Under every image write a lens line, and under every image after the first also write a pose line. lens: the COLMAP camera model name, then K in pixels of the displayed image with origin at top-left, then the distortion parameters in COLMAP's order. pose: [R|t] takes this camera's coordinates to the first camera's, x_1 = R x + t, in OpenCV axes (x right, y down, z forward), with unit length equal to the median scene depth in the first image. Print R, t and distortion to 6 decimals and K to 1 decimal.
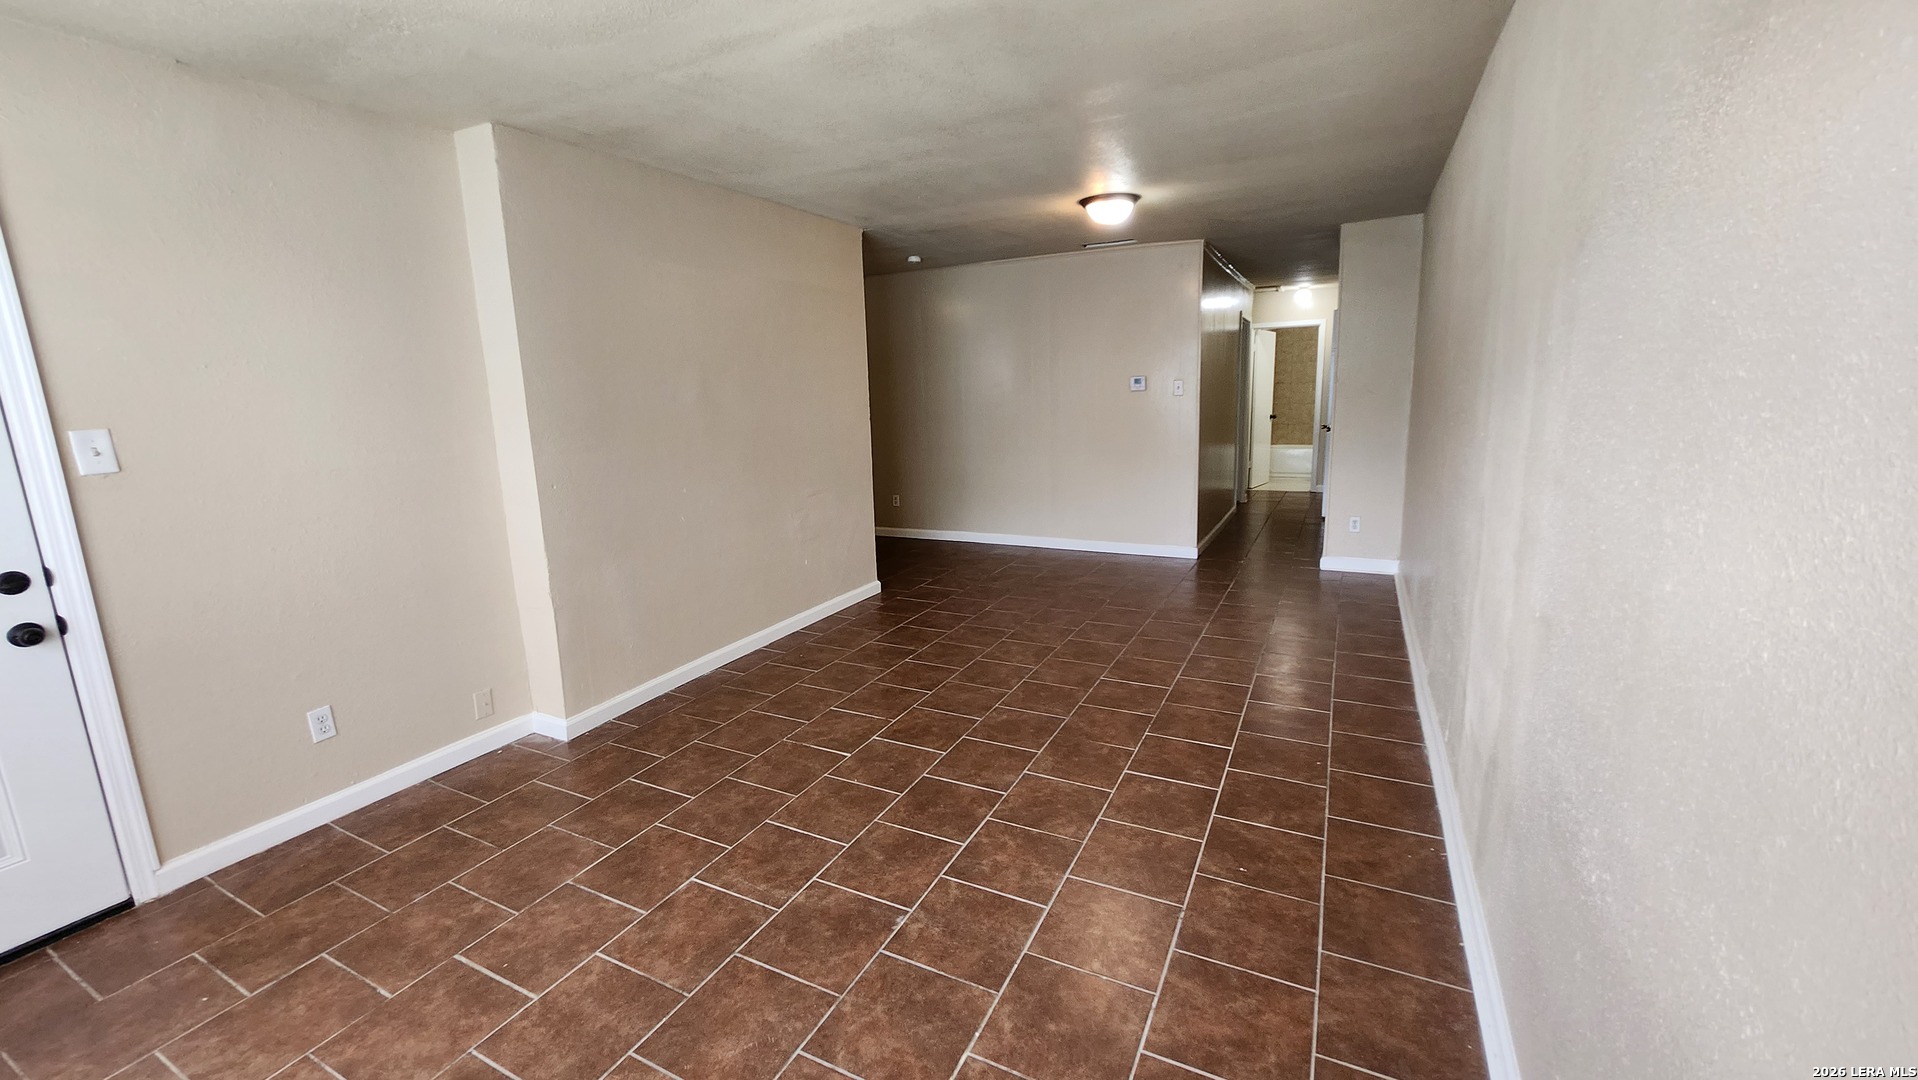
lens RADIAL K [[763.9, 0, 941.7], [0, 763.9, 533.8], [0, 0, 1]] dist [-0.017165, 0.001340]
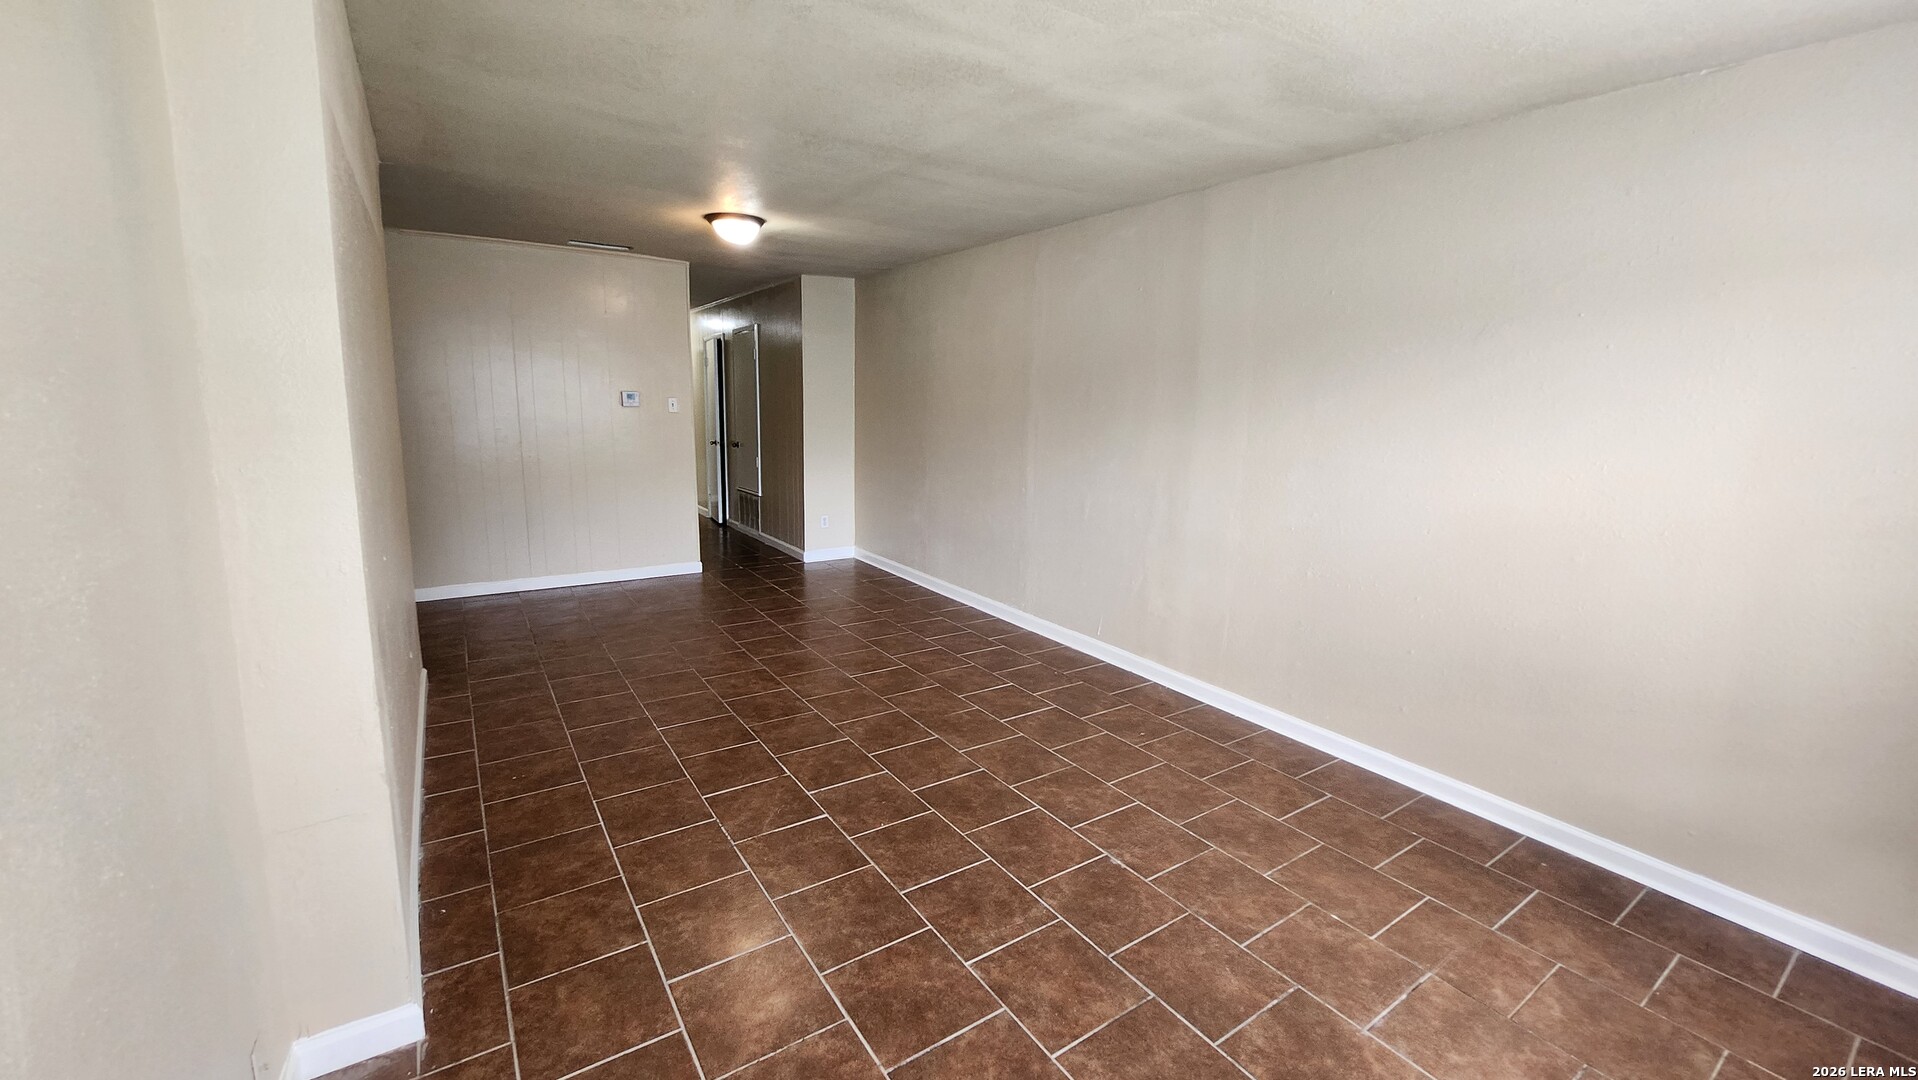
lens RADIAL K [[763.9, 0, 951.7], [0, 763.9, 541.6], [0, 0, 1]] dist [-0.017165, 0.001340]
pose [[0.476296, -0.120976, 0.870923, -0.818647], [0.131498, 0.989151, 0.065484, -0.064431], [-0.869396, 0.083335, 0.487037, 0.437886]]
